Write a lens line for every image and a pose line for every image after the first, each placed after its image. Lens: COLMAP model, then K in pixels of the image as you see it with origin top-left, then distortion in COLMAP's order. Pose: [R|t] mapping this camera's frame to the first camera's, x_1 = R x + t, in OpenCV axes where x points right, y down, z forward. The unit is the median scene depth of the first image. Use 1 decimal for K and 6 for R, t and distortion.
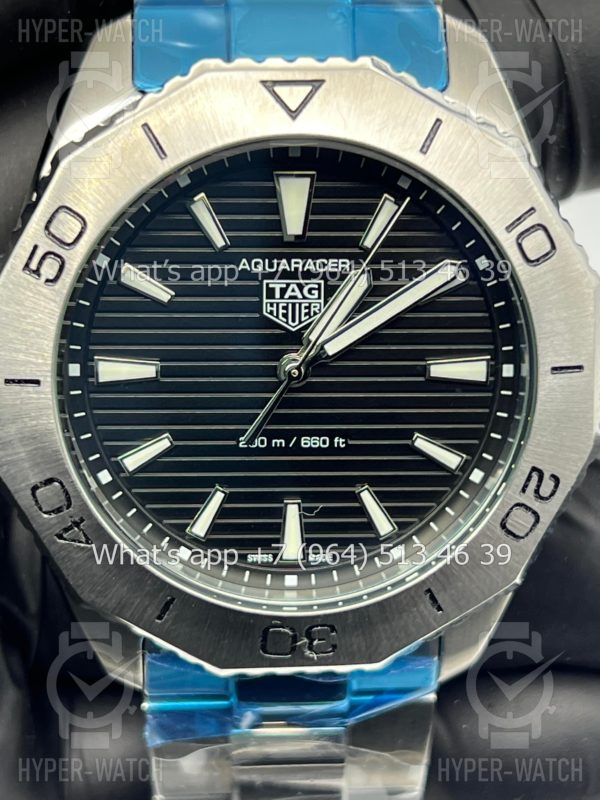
lens RADIAL K [[1814.8, 0, 300.0], [0, 1814.8, 400.0], [0, 0, 1]] dist [0.044331, 0.185249]
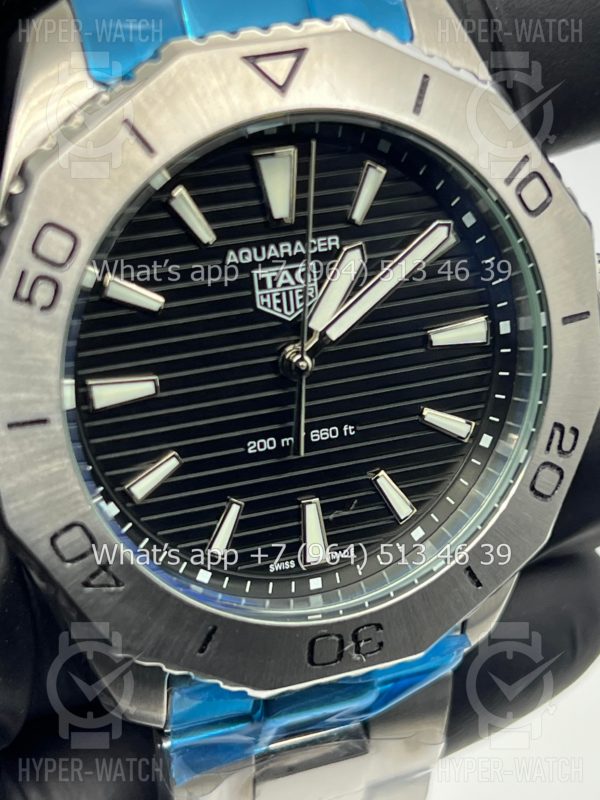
lens RADIAL K [[1814.8, 0, 300.0], [0, 1814.8, 400.0], [0, 0, 1]] dist [0.044331, 0.185249]
pose [[0.958853, -0.160274, 0.234336, -0.223880], [0.150809, 0.986866, 0.057892, -0.051059], [-0.240537, -0.020170, 0.970430, 0.096587]]
